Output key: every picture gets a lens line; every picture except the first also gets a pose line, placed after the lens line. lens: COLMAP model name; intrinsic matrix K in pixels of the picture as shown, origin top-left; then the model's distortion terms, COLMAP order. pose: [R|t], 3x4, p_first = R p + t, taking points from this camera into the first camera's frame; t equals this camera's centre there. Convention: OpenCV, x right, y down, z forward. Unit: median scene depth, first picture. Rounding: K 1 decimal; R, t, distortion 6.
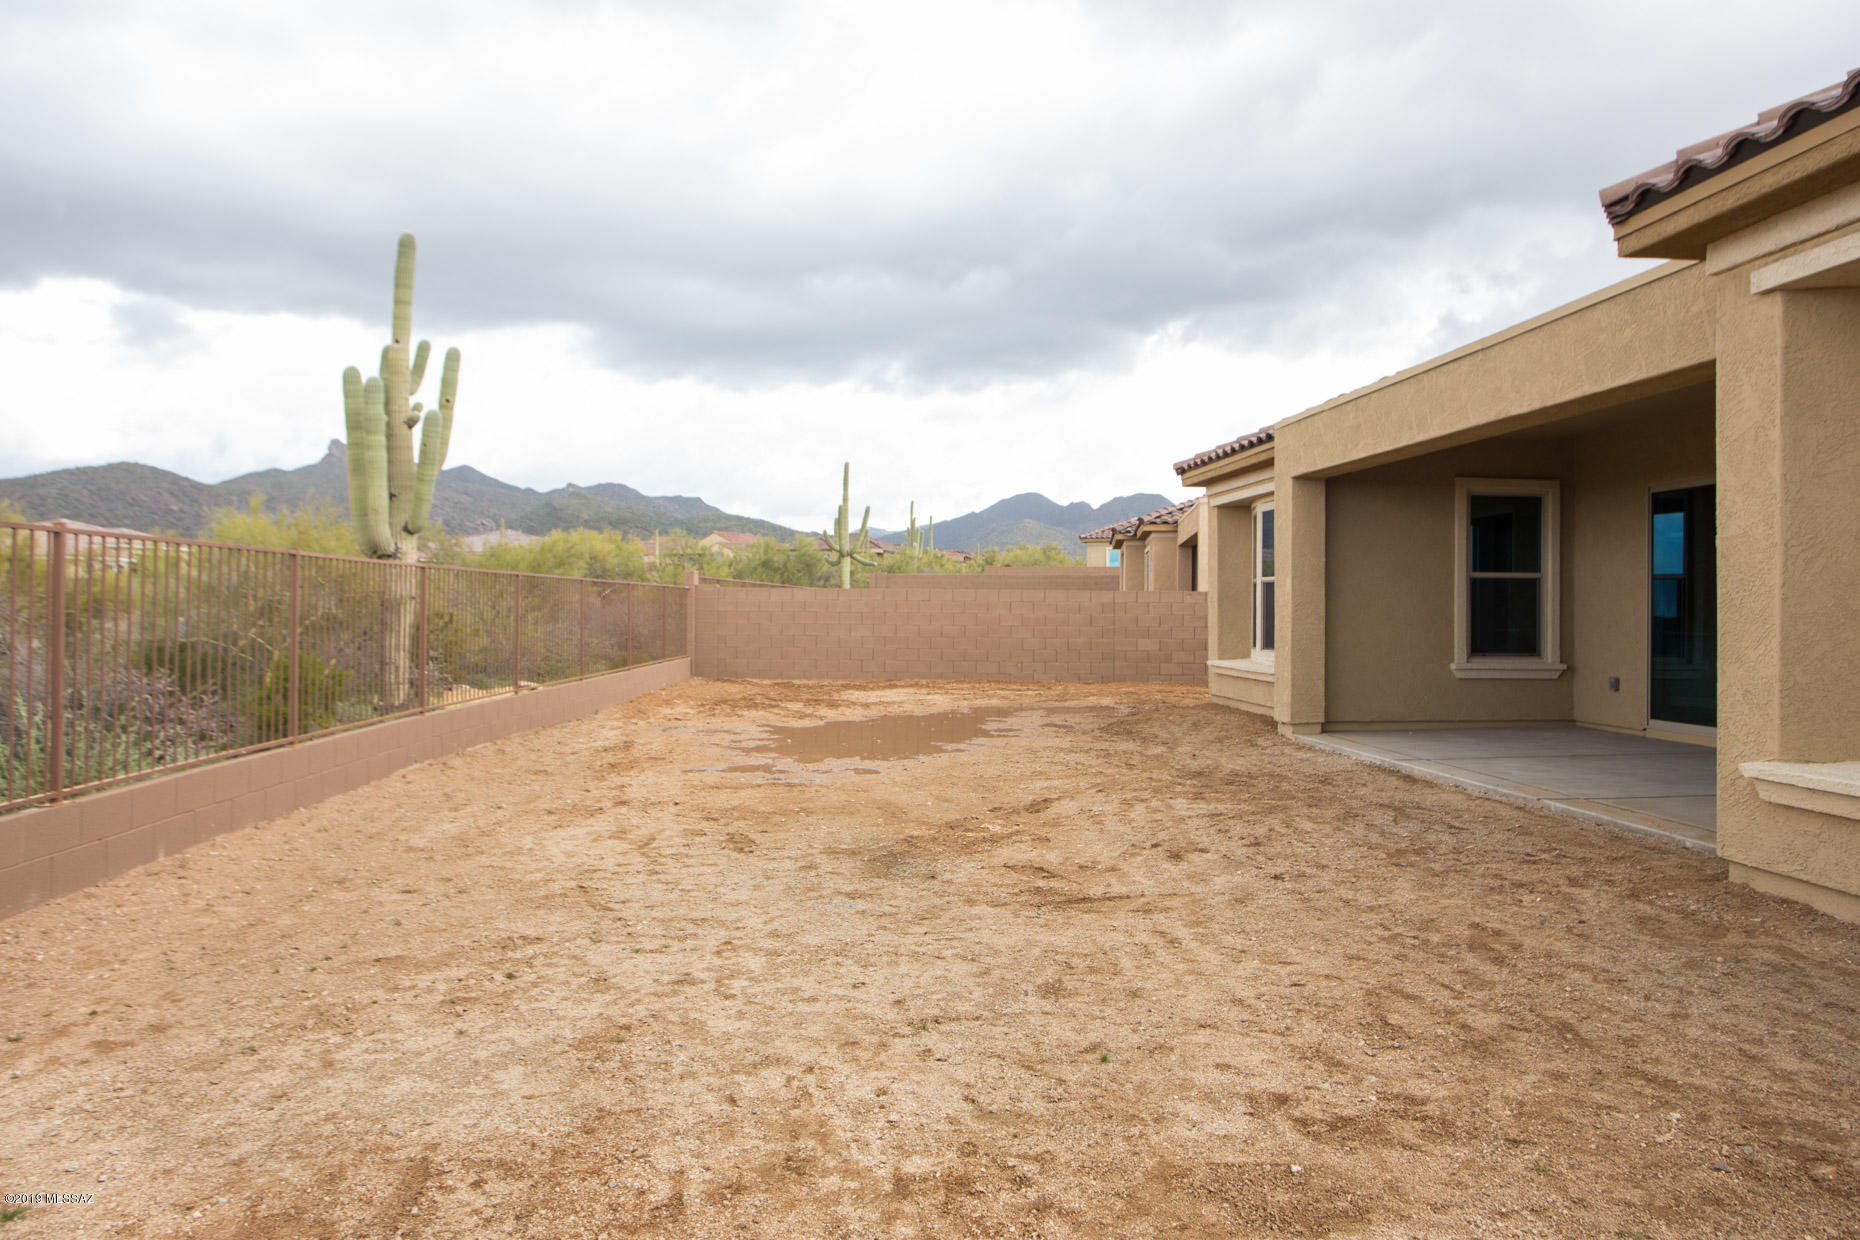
lens RADIAL K [[1250.2, 0, 940.6], [0, 1250.2, 607.9], [0, 0, 1]] dist [-0.059480, 0.063818]
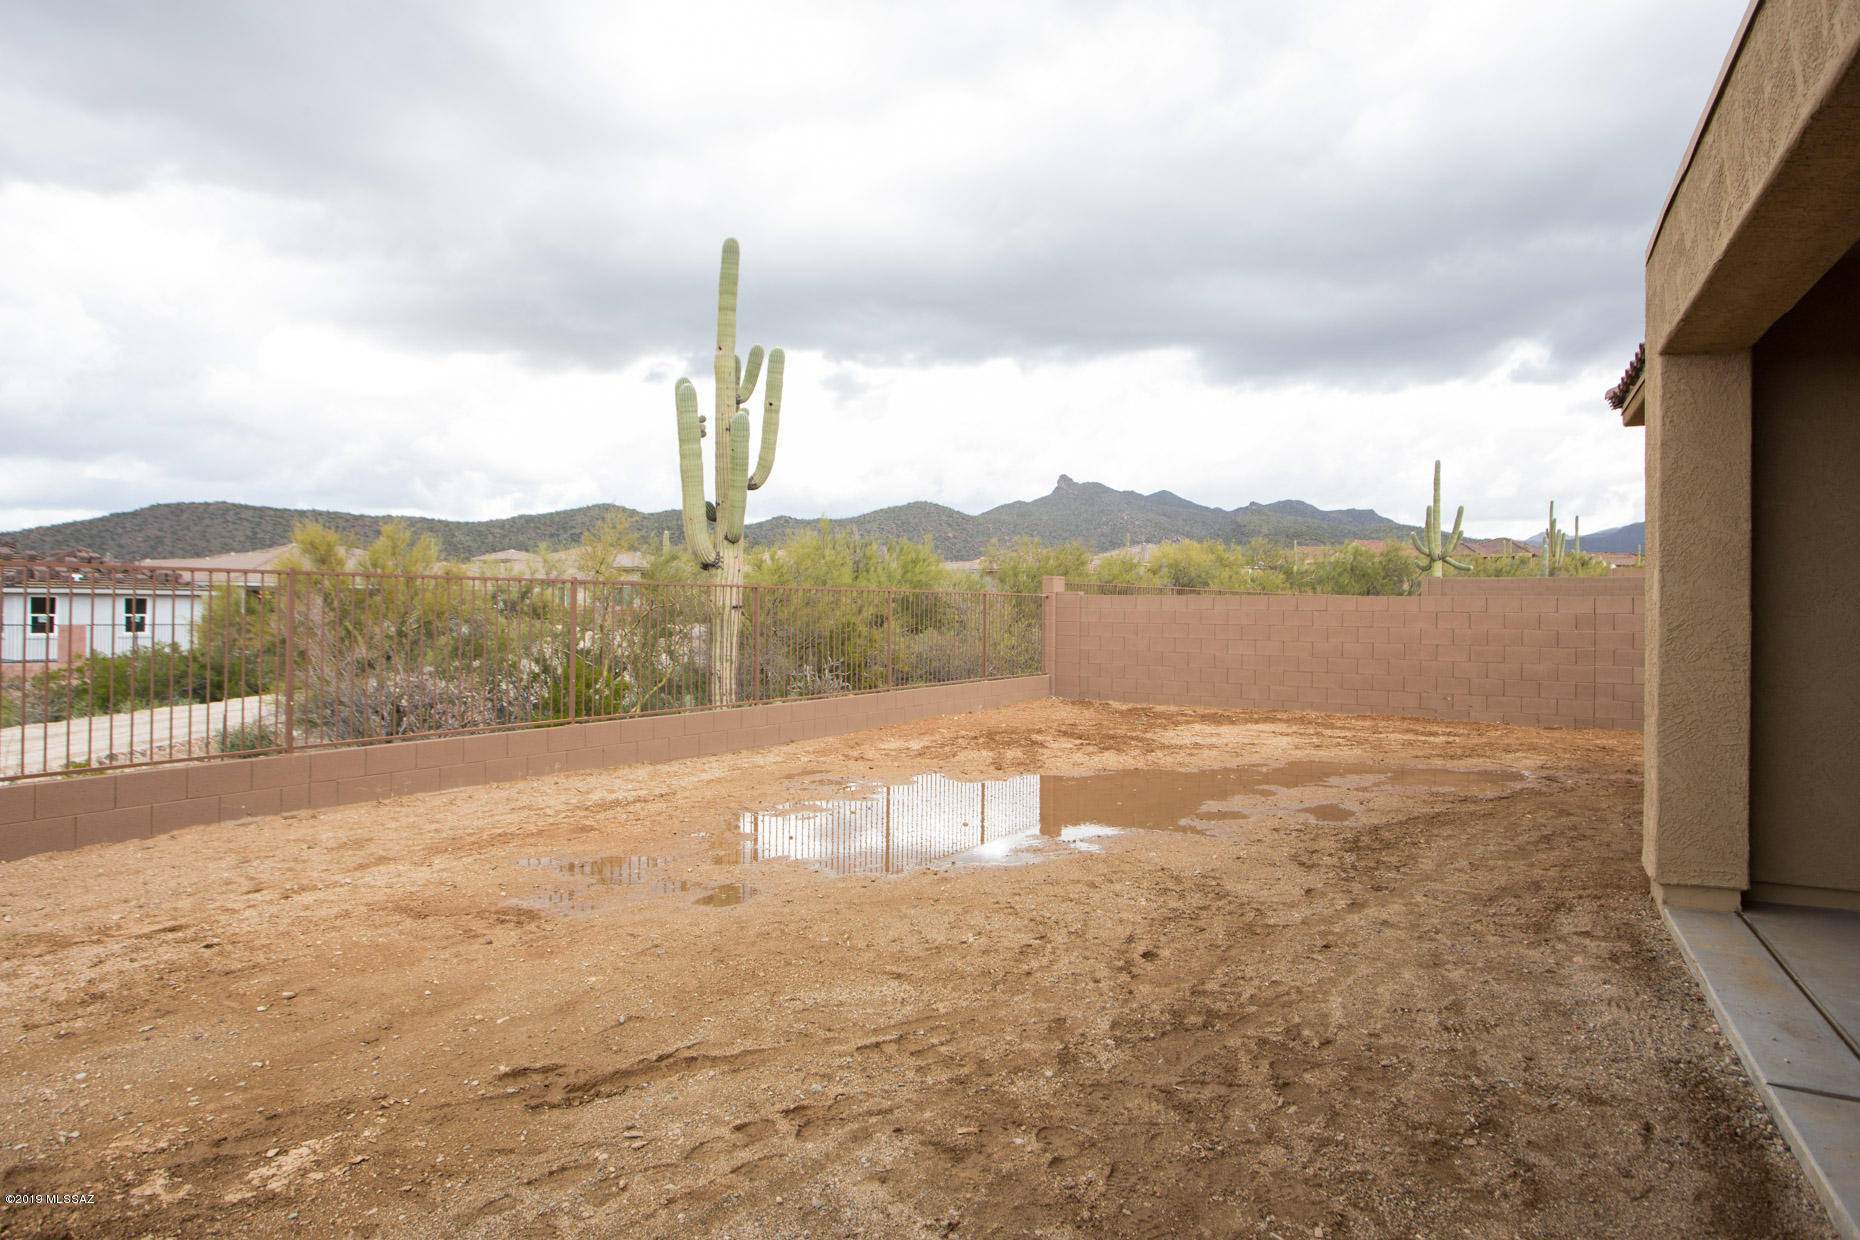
lens RADIAL K [[1119.1, 0, 930.0], [0, 1119.1, 620.0], [0, 0, 1]] dist [-0.052006, -0.000201]
pose [[0.844418, 0.005063, -0.535661, 0.464383], [-0.001663, 0.999975, 0.006830, -0.012928], [0.535682, -0.004877, 0.844406, 0.868437]]
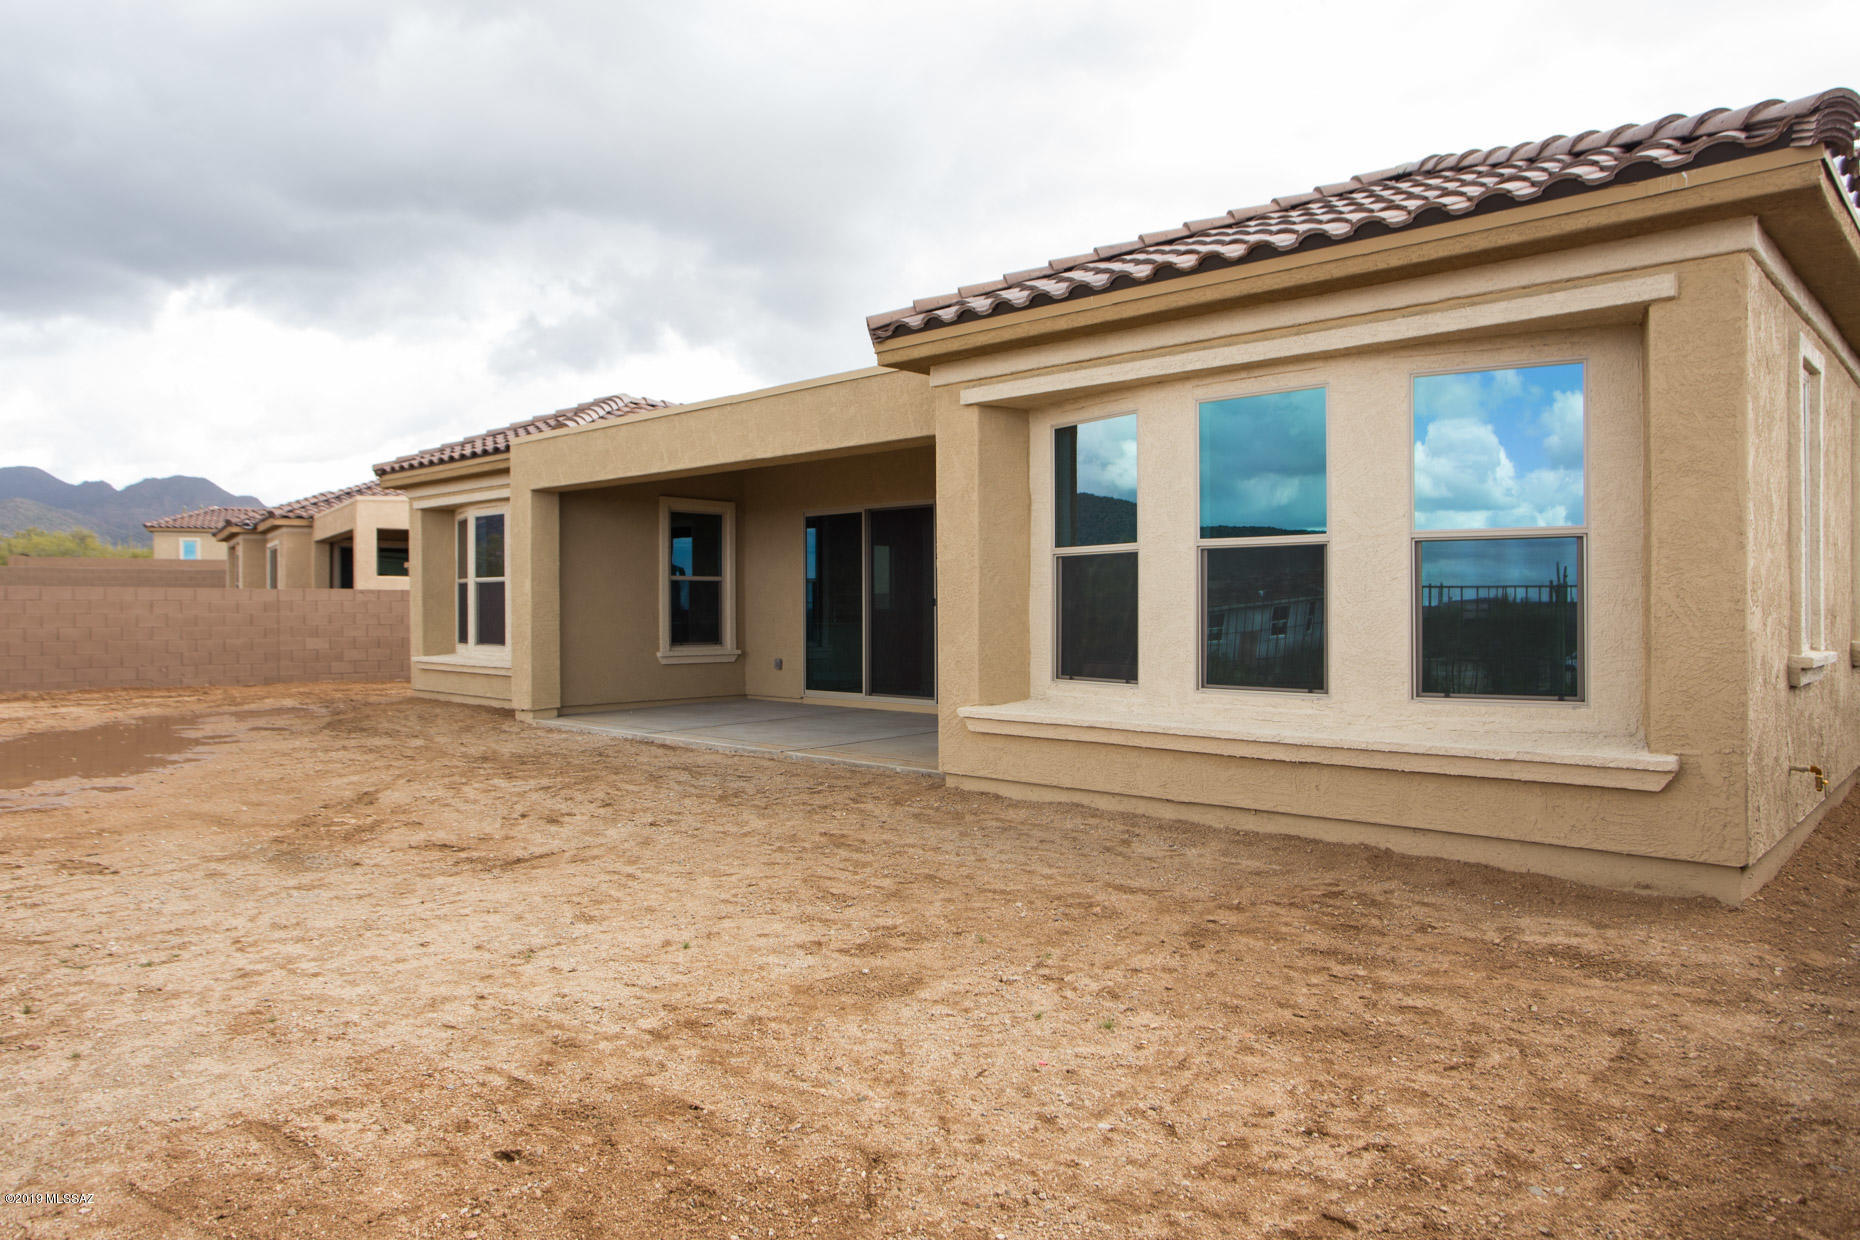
lens RADIAL K [[1207.9, 0, 937.7], [0, 1207.9, 611.5], [0, 0, 1]] dist [-0.066557, 0.064116]
pose [[0.750531, -0.010756, 0.660748, -0.259226], [0.005580, 0.999935, 0.009938, -0.007344], [-0.660812, -0.003772, 0.750542, -0.082442]]
